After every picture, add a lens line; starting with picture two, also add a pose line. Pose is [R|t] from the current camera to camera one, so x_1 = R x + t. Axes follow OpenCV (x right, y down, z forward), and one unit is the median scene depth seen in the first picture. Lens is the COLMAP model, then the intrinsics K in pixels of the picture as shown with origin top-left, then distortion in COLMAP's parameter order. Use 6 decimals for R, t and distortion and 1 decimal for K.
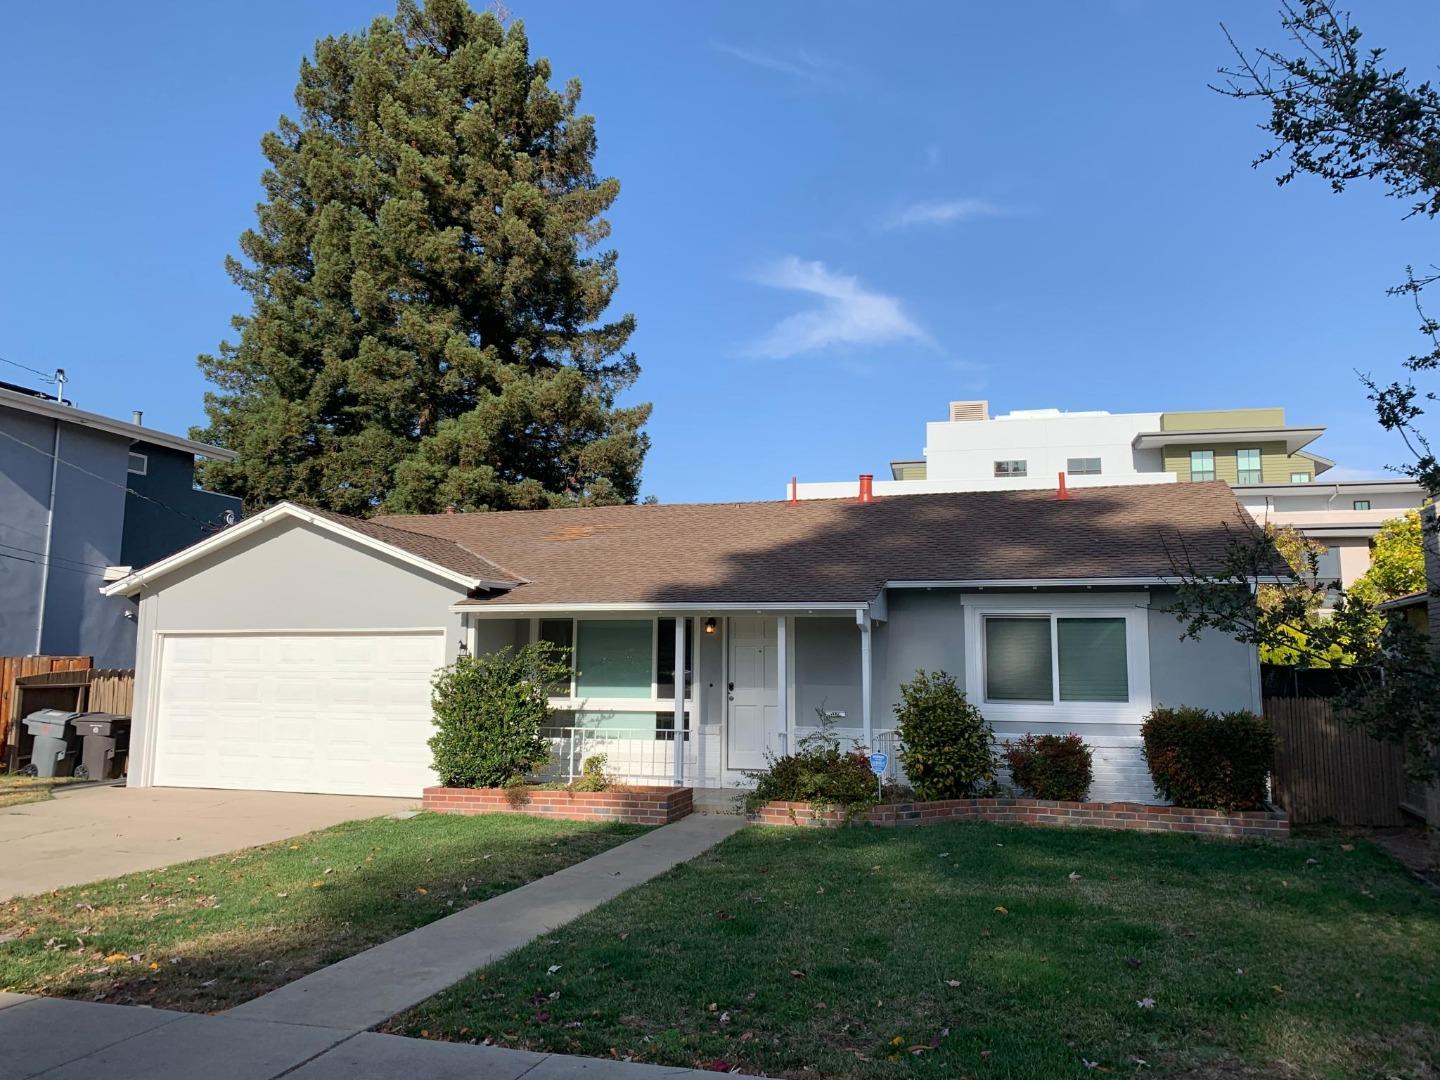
lens RADIAL K [[1122.6, 0, 720.0], [0, 1122.6, 540.0], [0, 0, 1]] dist [0.048614, -0.002627]
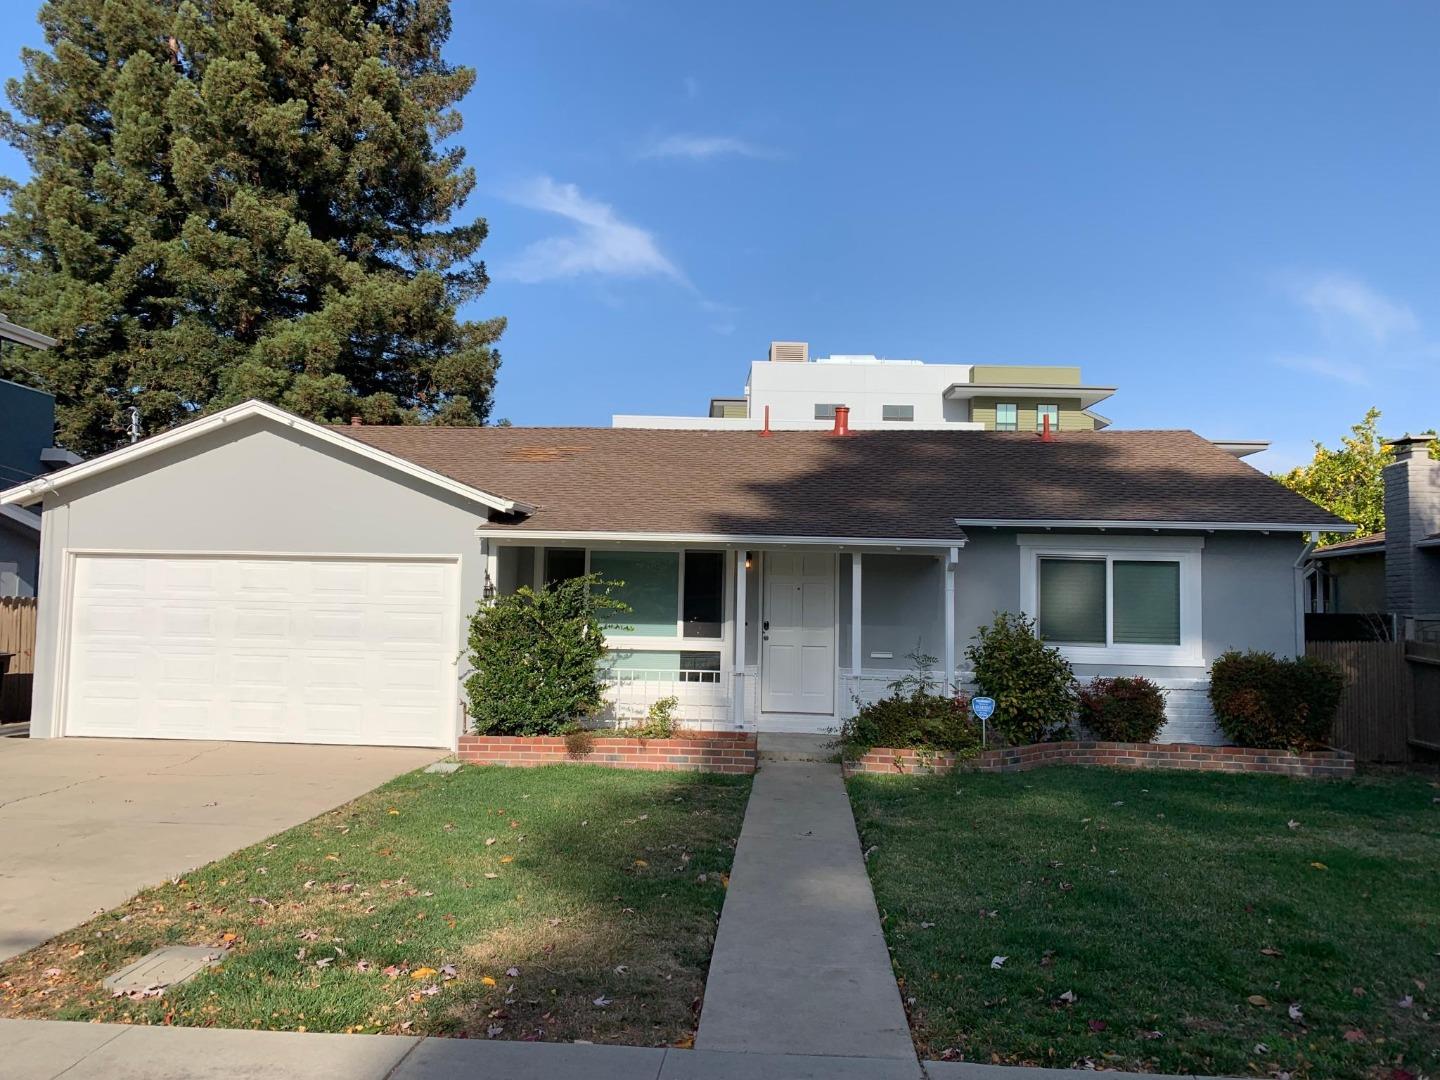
lens RADIAL K [[1142.1, 0, 718.4], [0, 1142.1, 526.6], [0, 0, 1]] dist [0.033610, 0.009994]
pose [[0.974737, 0.030027, 0.221329, -0.105619], [-0.040129, 0.998341, 0.041286, 0.004678], [-0.219722, -0.049125, 0.974325, 0.037260]]
